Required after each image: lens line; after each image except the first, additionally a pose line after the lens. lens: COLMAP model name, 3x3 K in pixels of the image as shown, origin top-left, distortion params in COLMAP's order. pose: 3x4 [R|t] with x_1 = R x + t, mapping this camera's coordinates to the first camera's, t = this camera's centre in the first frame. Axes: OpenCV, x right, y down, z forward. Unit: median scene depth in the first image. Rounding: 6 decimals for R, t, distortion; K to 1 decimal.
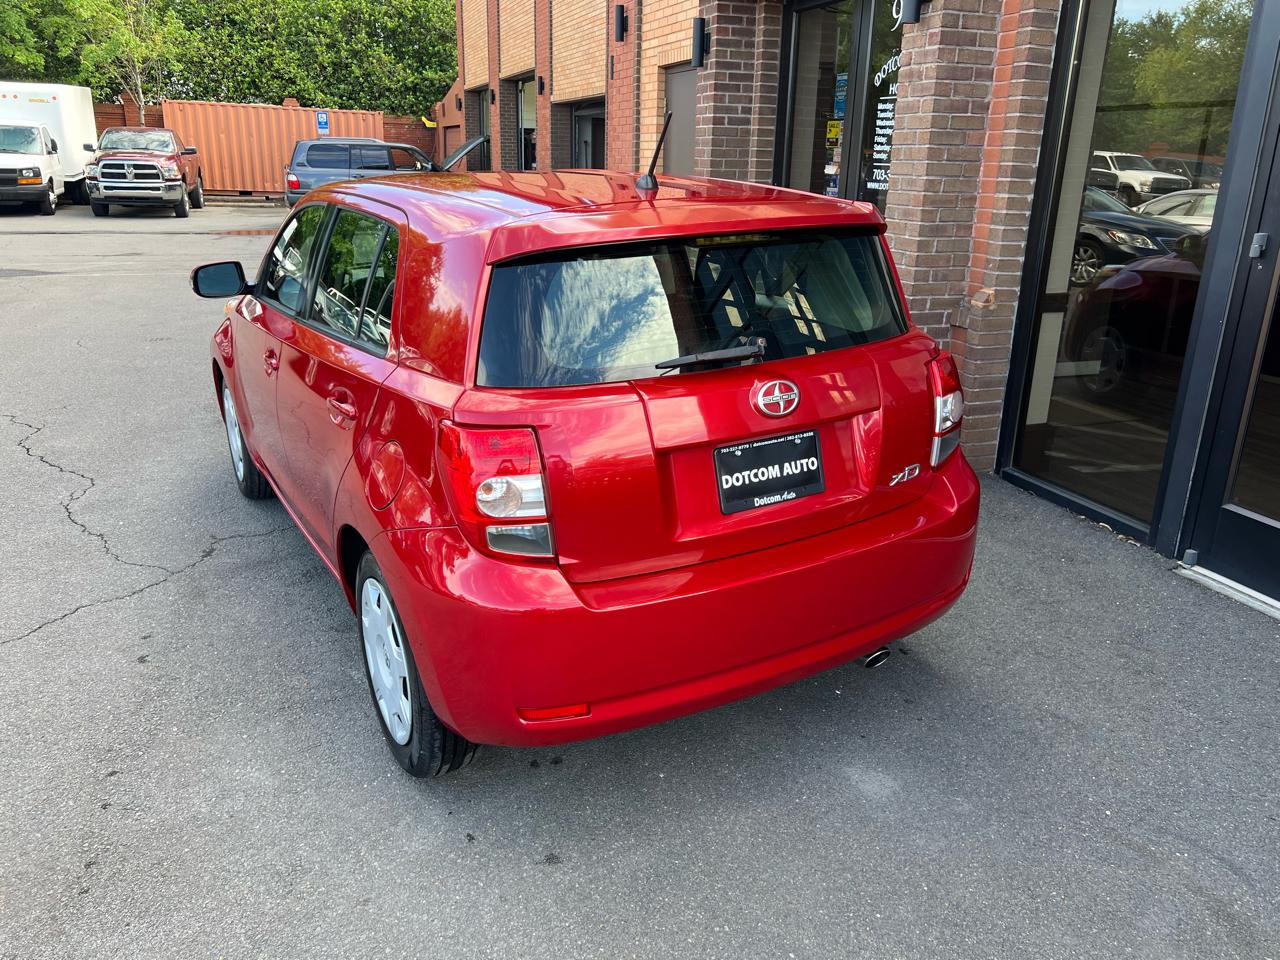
lens RADIAL K [[966.5, 0, 638.7], [0, 966.5, 468.8], [0, 0, 1]] dist [0.048285, -0.051917]
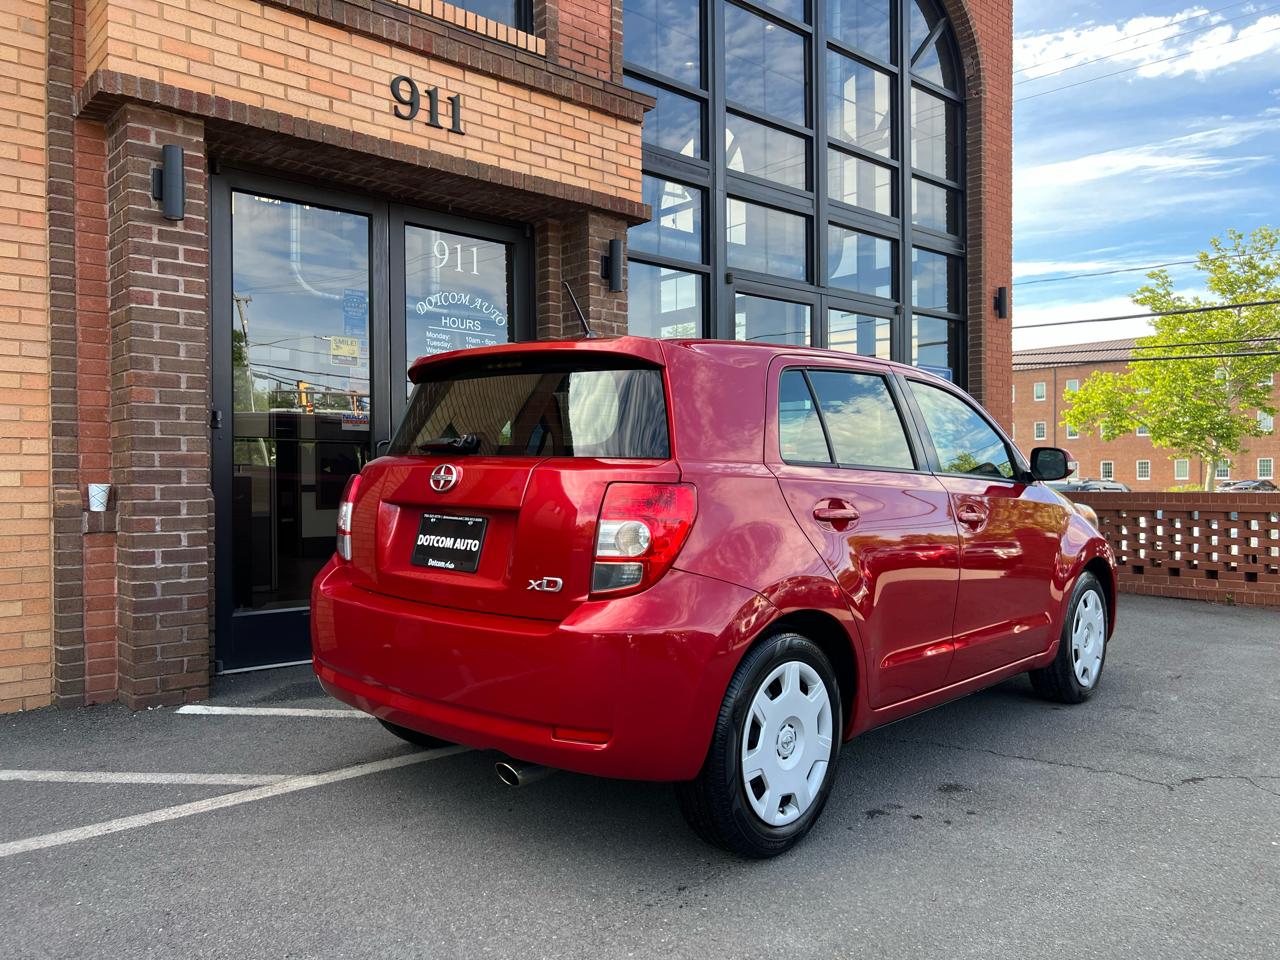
lens RADIAL K [[969.7, 0, 650.2], [0, 969.7, 479.4], [0, 0, 1]] dist [0.044242, -0.049103]
pose [[-0.383067, -0.016023, 0.923582, -0.880612], [0.282437, 0.949934, 0.133625, -0.344310], [-0.879482, 0.312041, -0.359362, 1.384662]]
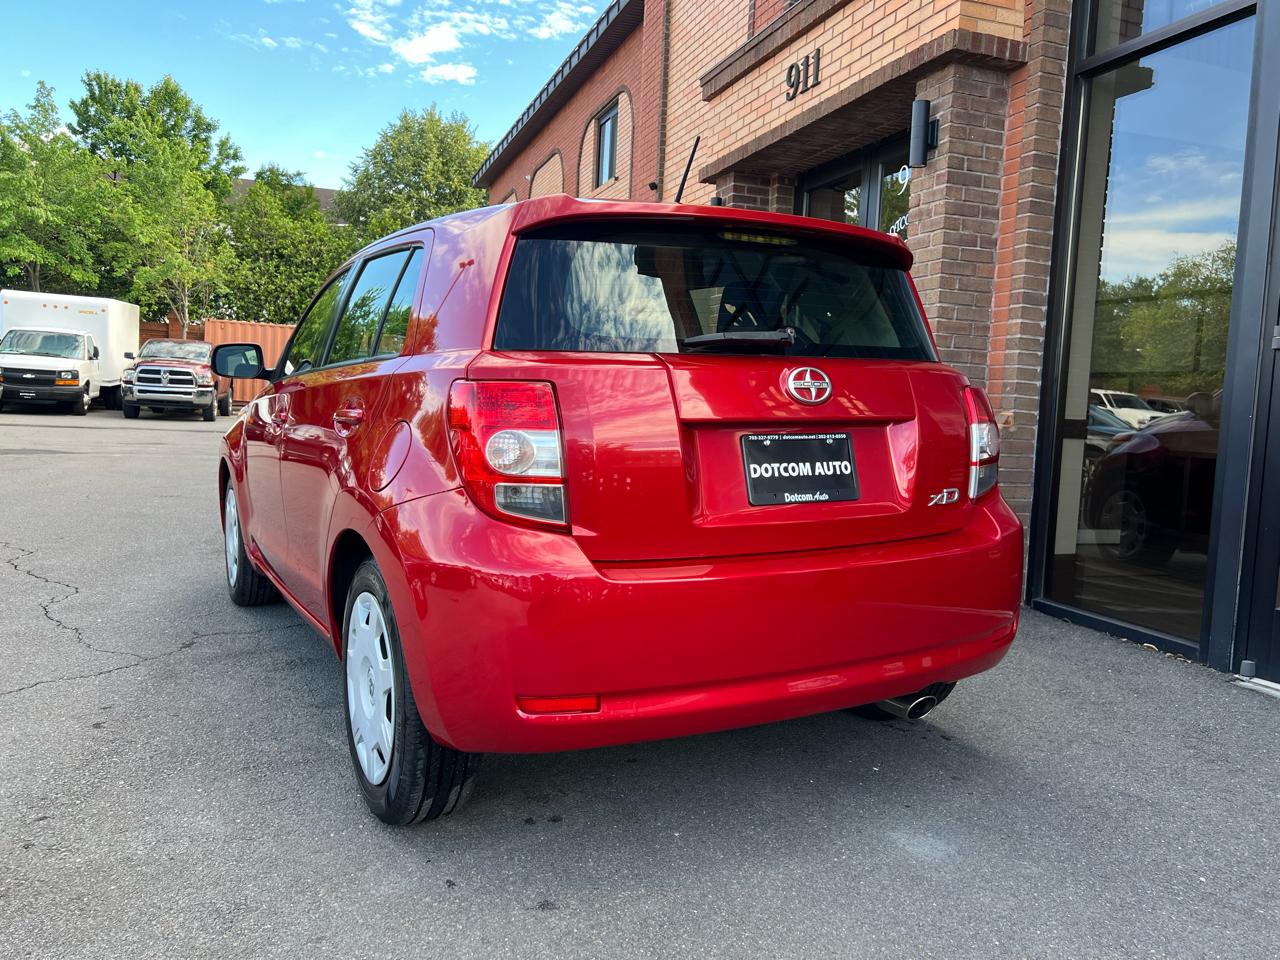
lens RADIAL K [[966.2, 0, 646.6], [0, 966.2, 467.8], [0, 0, 1]] dist [0.044940, -0.045076]
pose [[0.999640, 0.026681, -0.002707, -0.005115], [-0.026555, 0.970705, -0.238803, 0.112212], [-0.003743, 0.238789, 0.971064, 0.046350]]
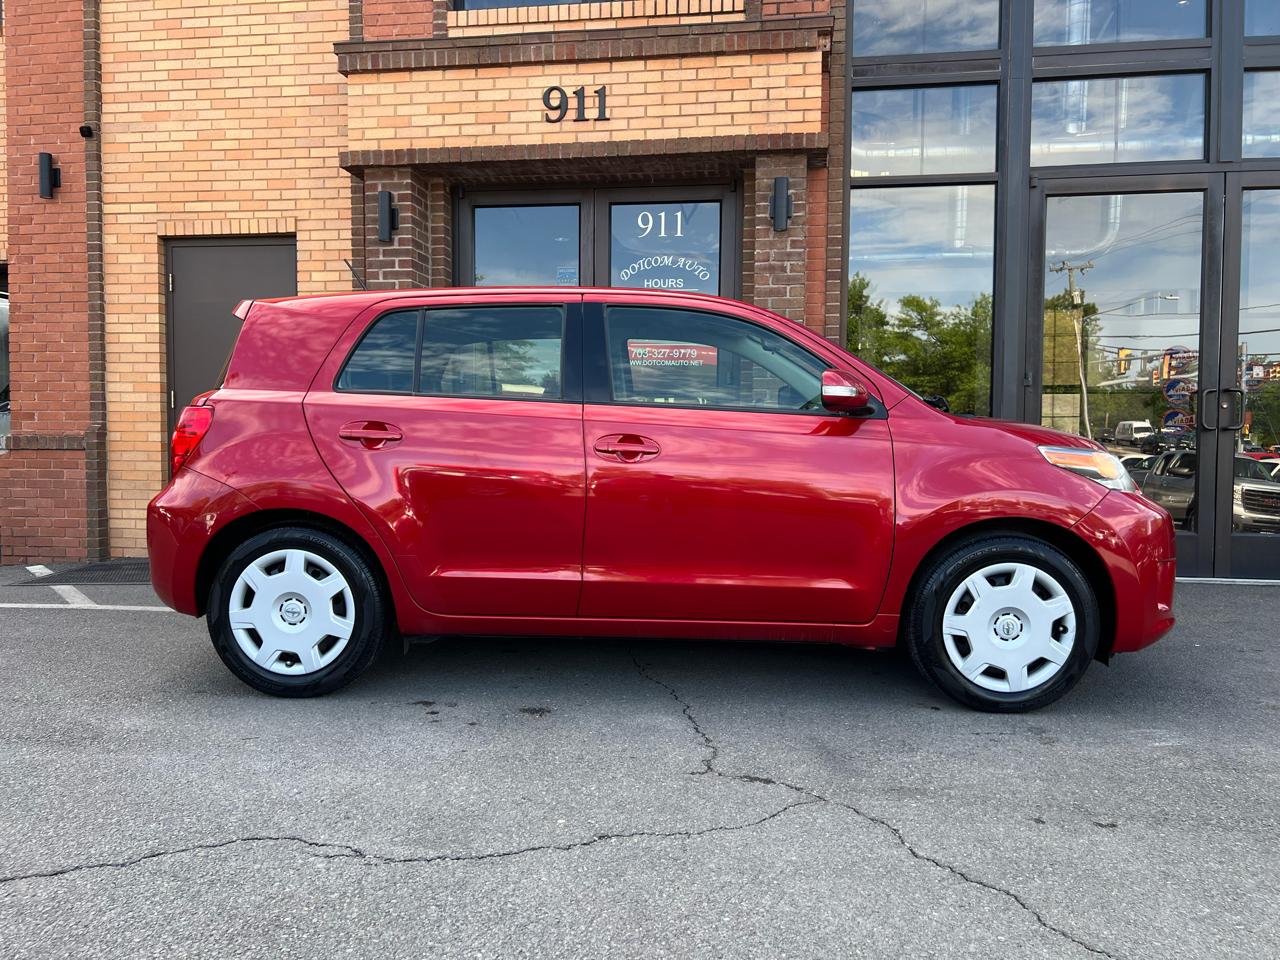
lens RADIAL K [[970.0, 0, 643.0], [0, 970.0, 484.2], [0, 0, 1]] dist [0.042440, -0.047755]
pose [[0.468395, -0.053628, 0.881890, -0.897734], [0.272491, 0.958266, -0.086454, -0.061070], [-0.840449, 0.280802, 0.463461, 0.589772]]
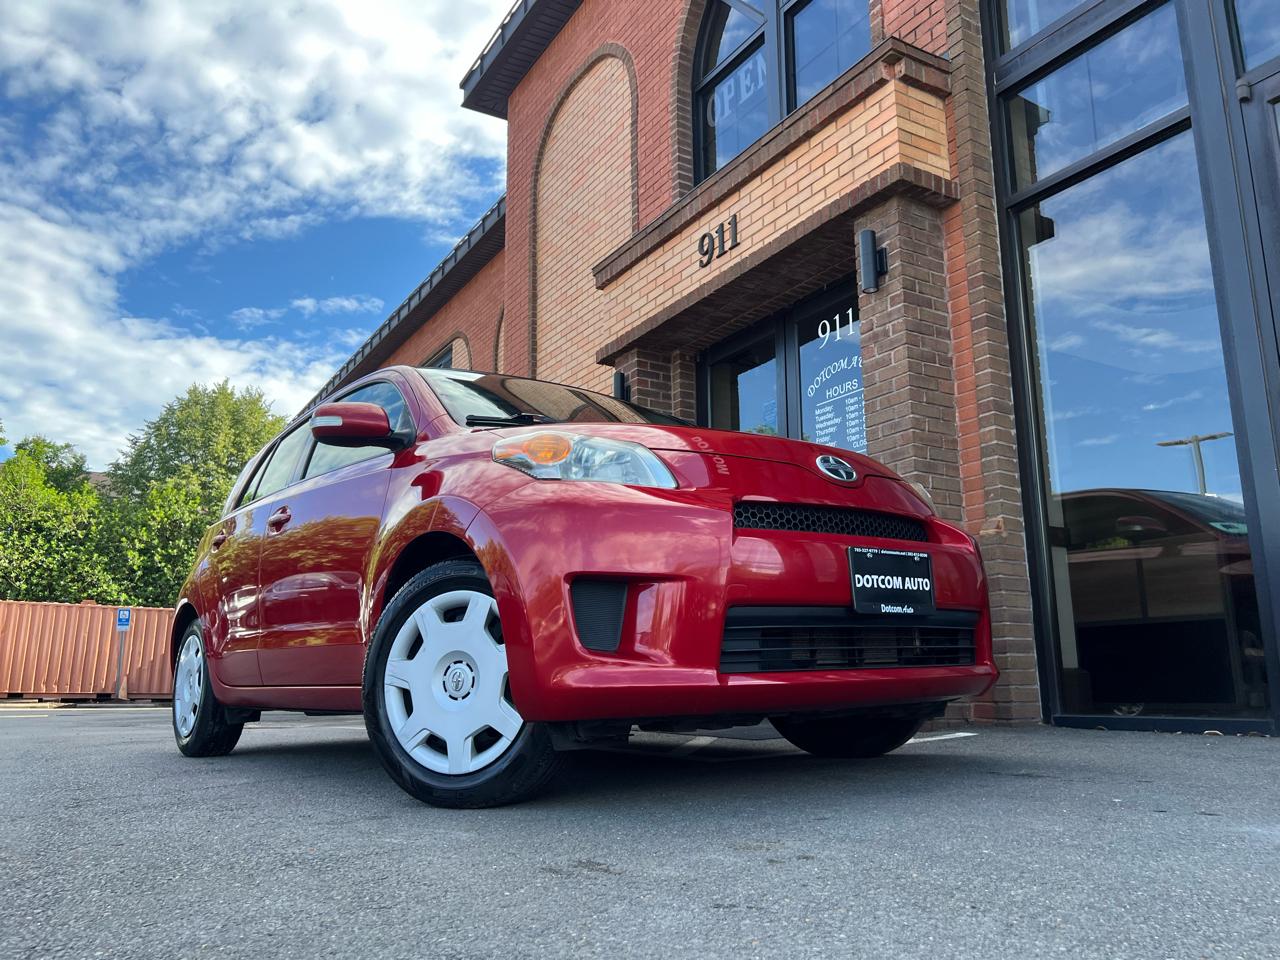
lens RADIAL K [[963.8, 0, 641.8], [0, 963.8, 485.0], [0, 0, 1]] dist [0.073697, -0.094939]
pose [[0.978456, 0.016474, 0.205799, -0.173167], [0.087866, 0.868803, -0.487299, 0.214361], [-0.186827, 0.494884, 0.848638, 0.218731]]
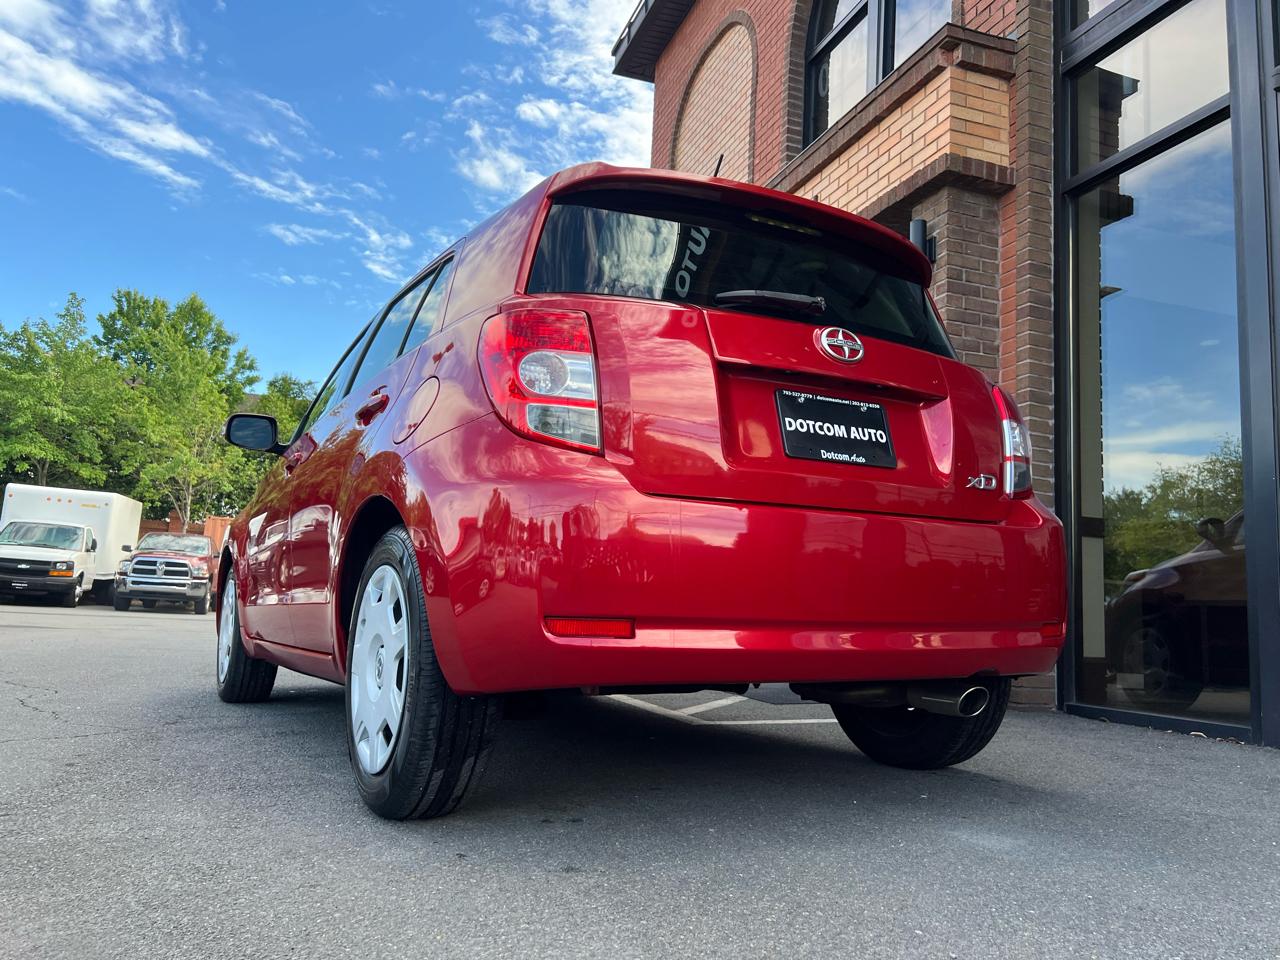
lens RADIAL K [[965.1, 0, 646.2], [0, 965.1, 478.9], [0, 0, 1]] dist [0.044317, -0.041171]
pose [[0.999523, 0.030673, -0.003511, -0.018633], [-0.029110, 0.898474, -0.438060, 0.219312], [-0.010282, 0.437954, 0.898939, 0.100576]]
